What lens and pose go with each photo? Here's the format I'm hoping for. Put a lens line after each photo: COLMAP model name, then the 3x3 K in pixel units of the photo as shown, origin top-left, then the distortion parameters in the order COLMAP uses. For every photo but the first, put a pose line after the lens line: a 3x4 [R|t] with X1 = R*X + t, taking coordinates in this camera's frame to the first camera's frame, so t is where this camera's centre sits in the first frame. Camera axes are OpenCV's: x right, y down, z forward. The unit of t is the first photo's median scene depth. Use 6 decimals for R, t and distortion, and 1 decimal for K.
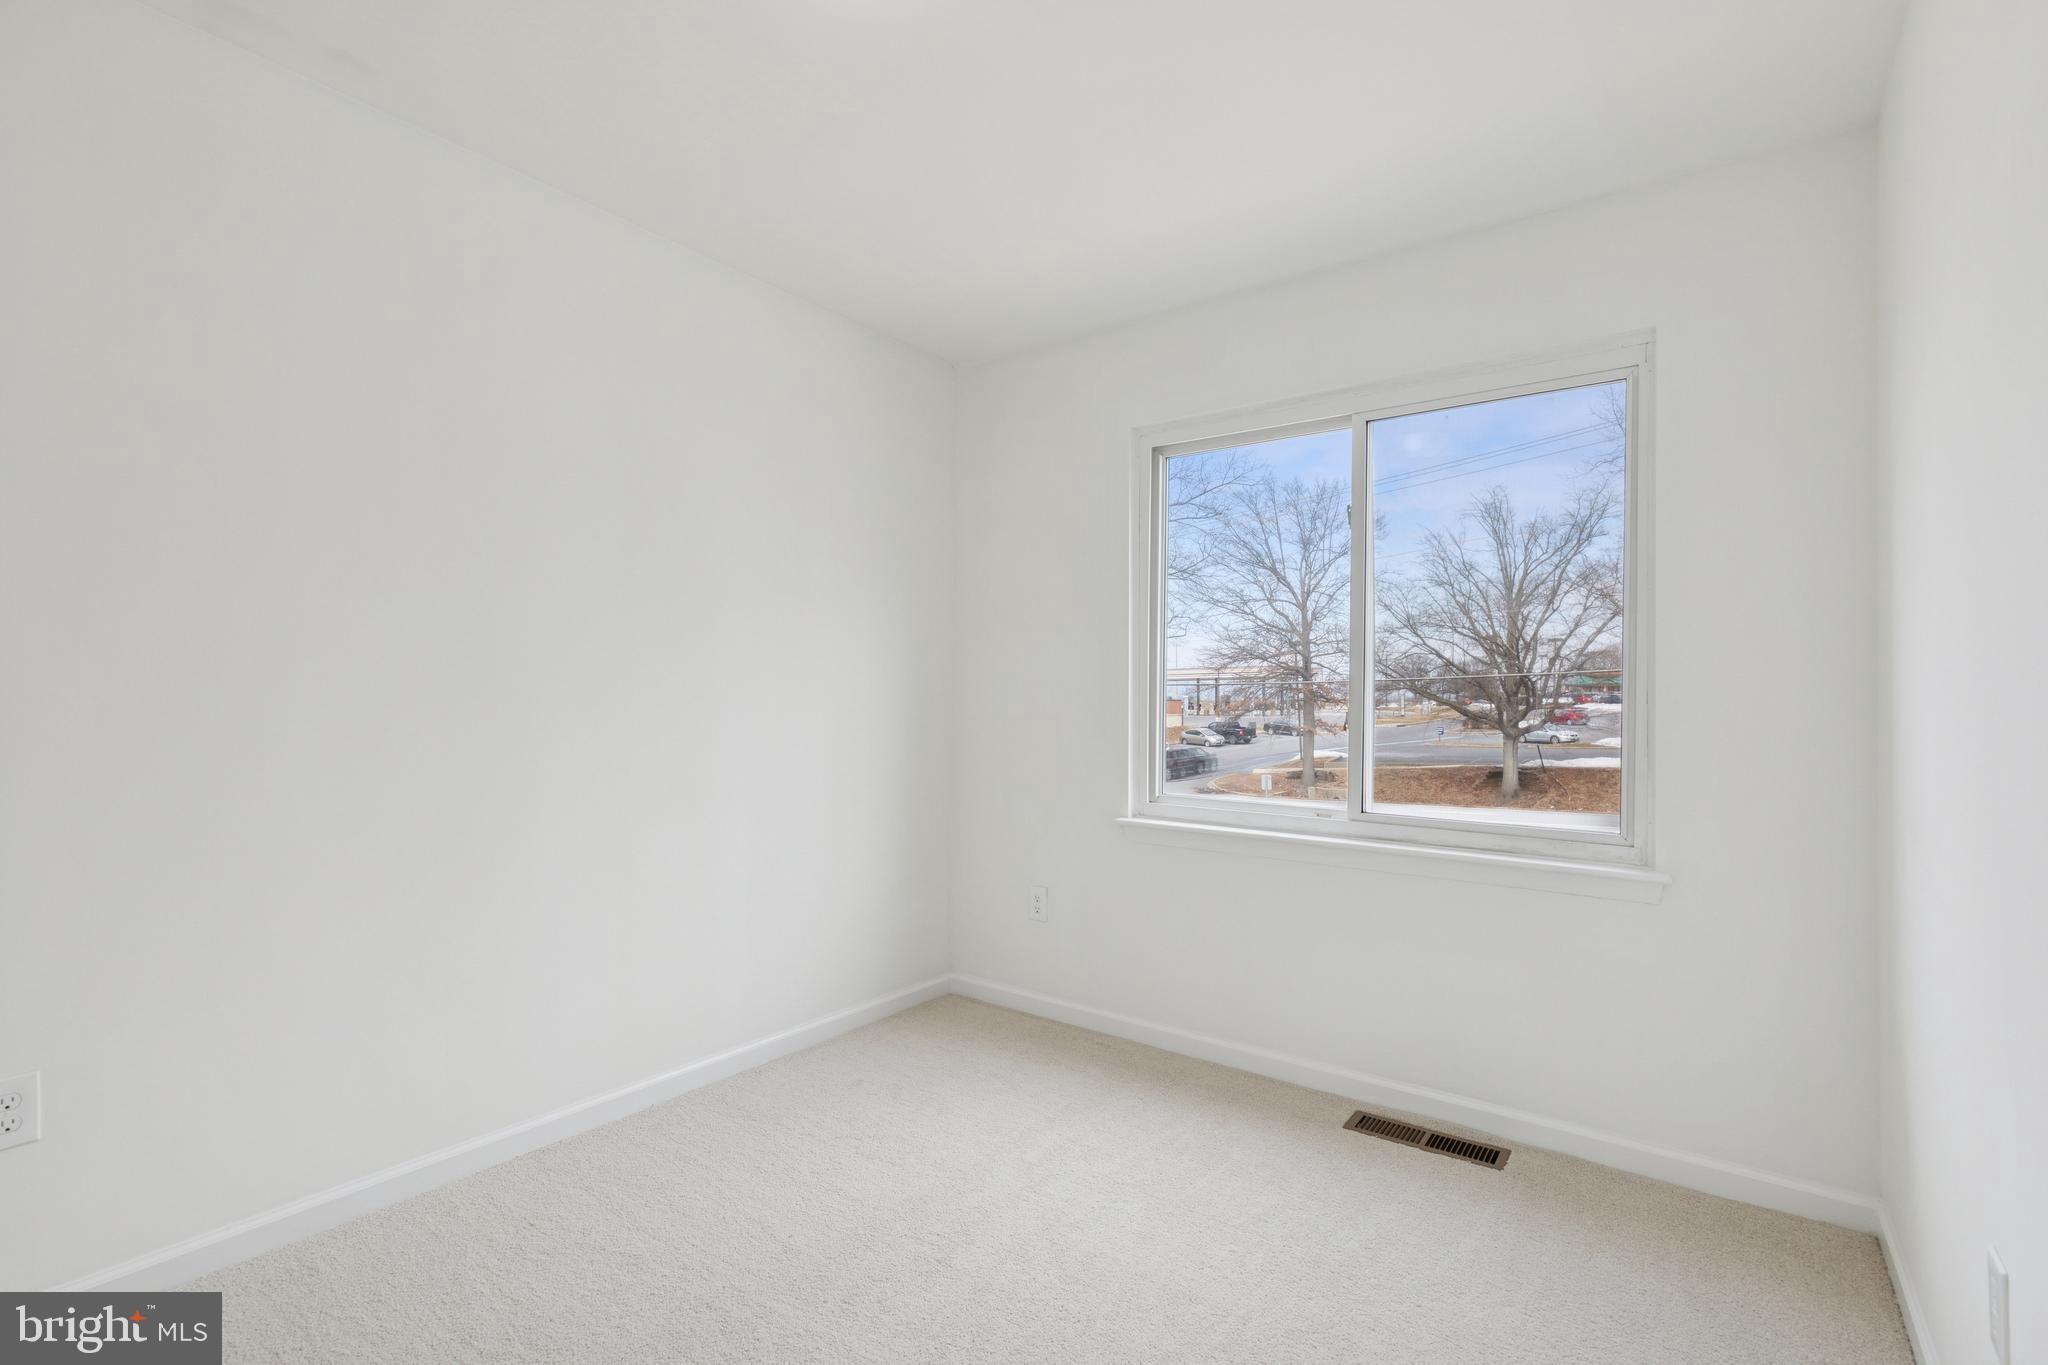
lens RADIAL K [[920.5, 0, 1027.5], [0, 920.5, 696.2], [0, 0, 1]] dist [-0.000782, -0.000505]
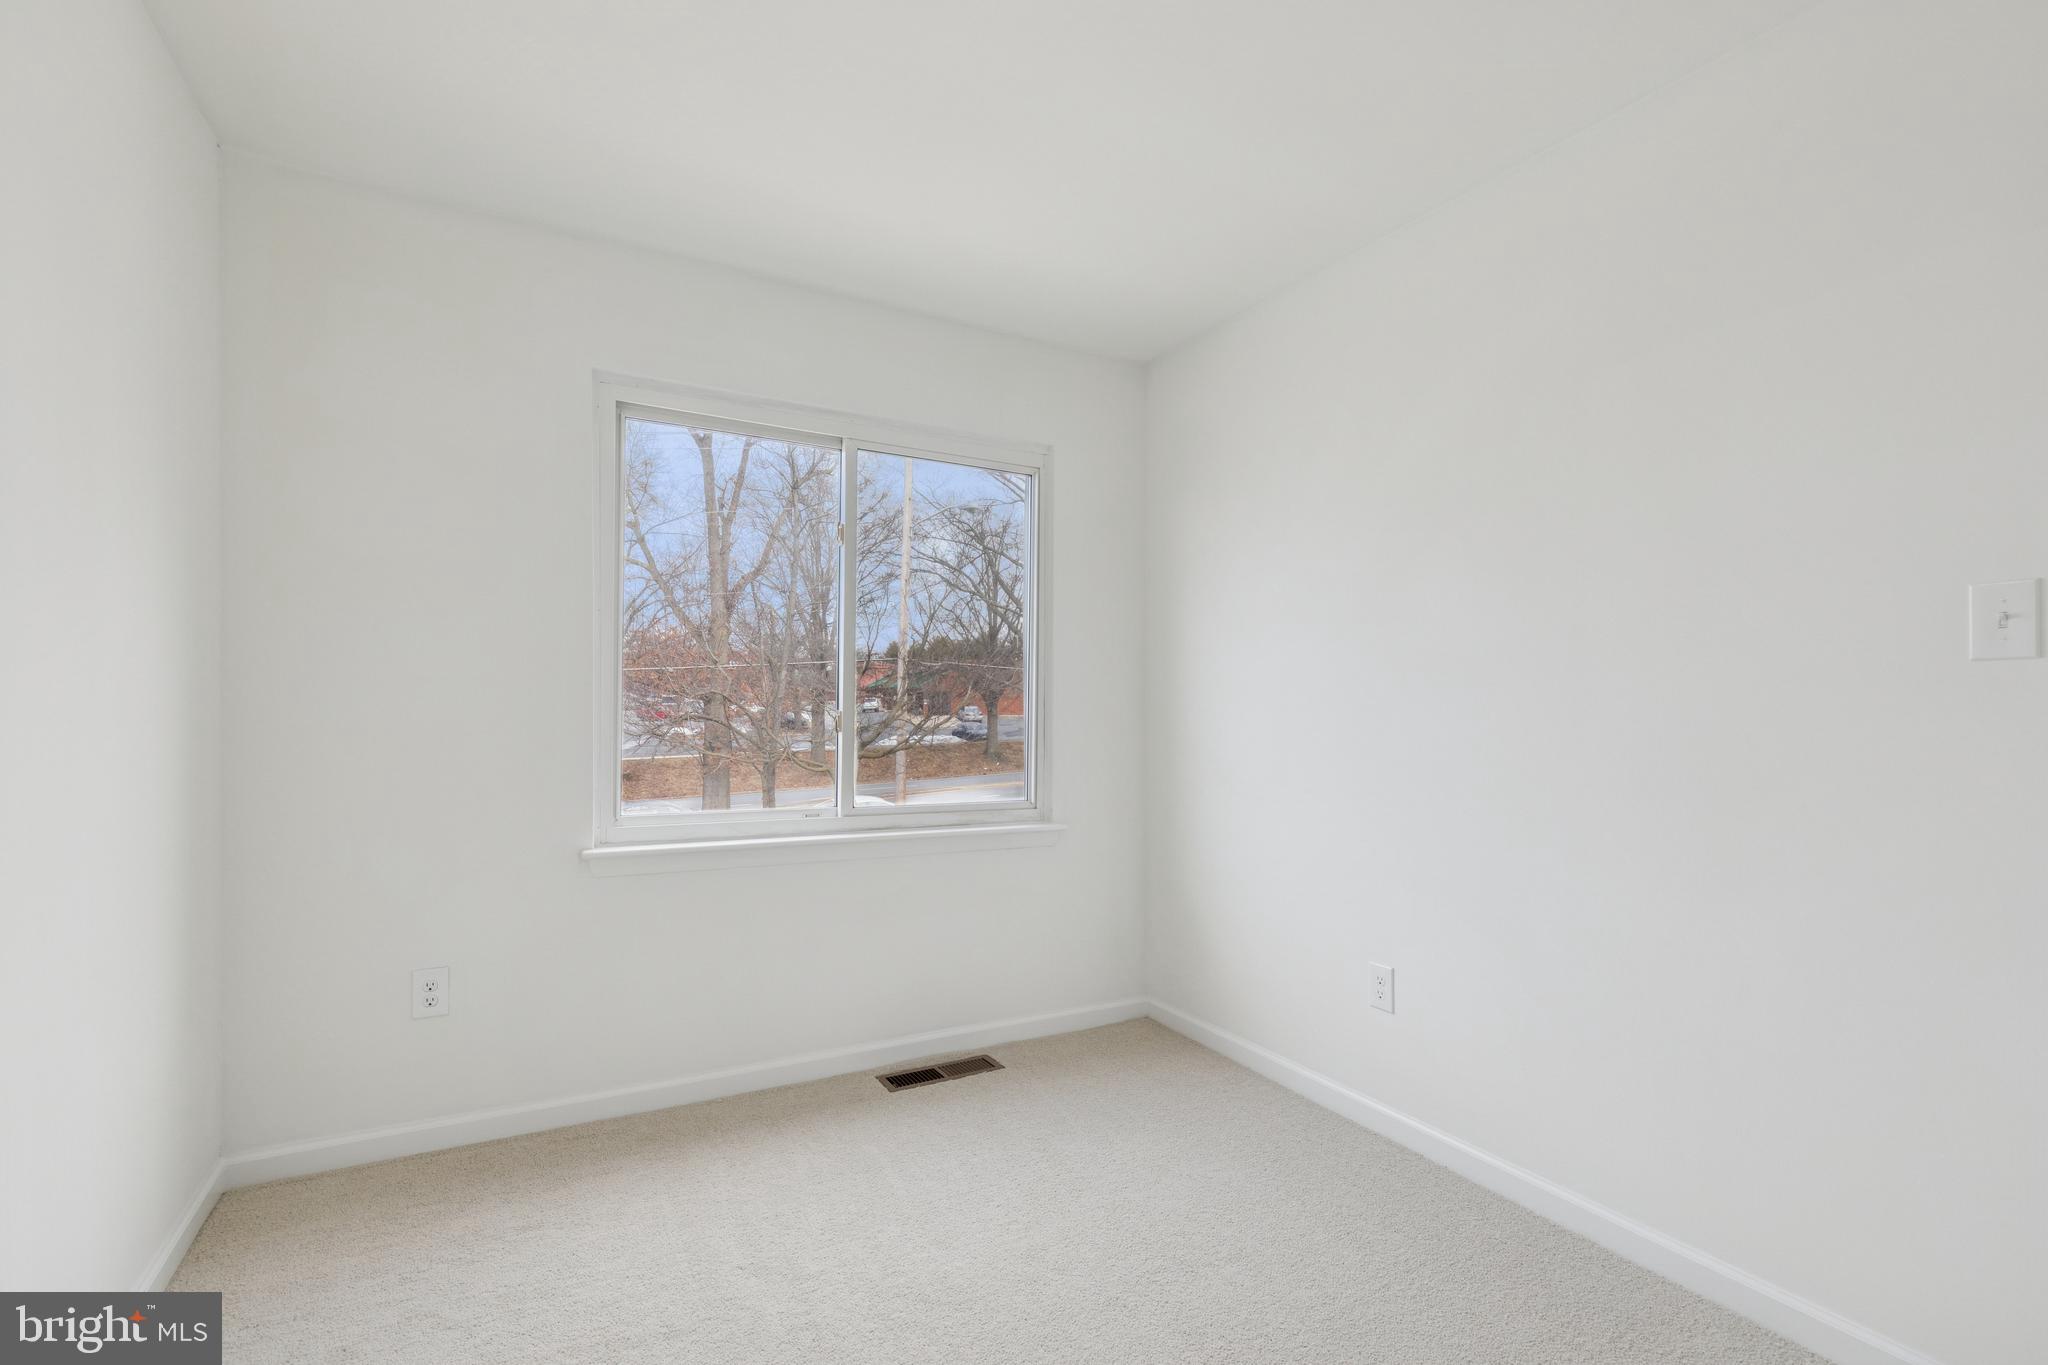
lens RADIAL K [[920.5, 0, 1027.5], [0, 920.5, 696.2], [0, 0, 1]] dist [-0.000782, -0.000505]
pose [[0.414201, 0.002955, 0.910181, -0.409579], [-0.010356, 0.999945, 0.001466, -0.006715], [-0.910127, -0.010033, 0.414209, 0.274927]]
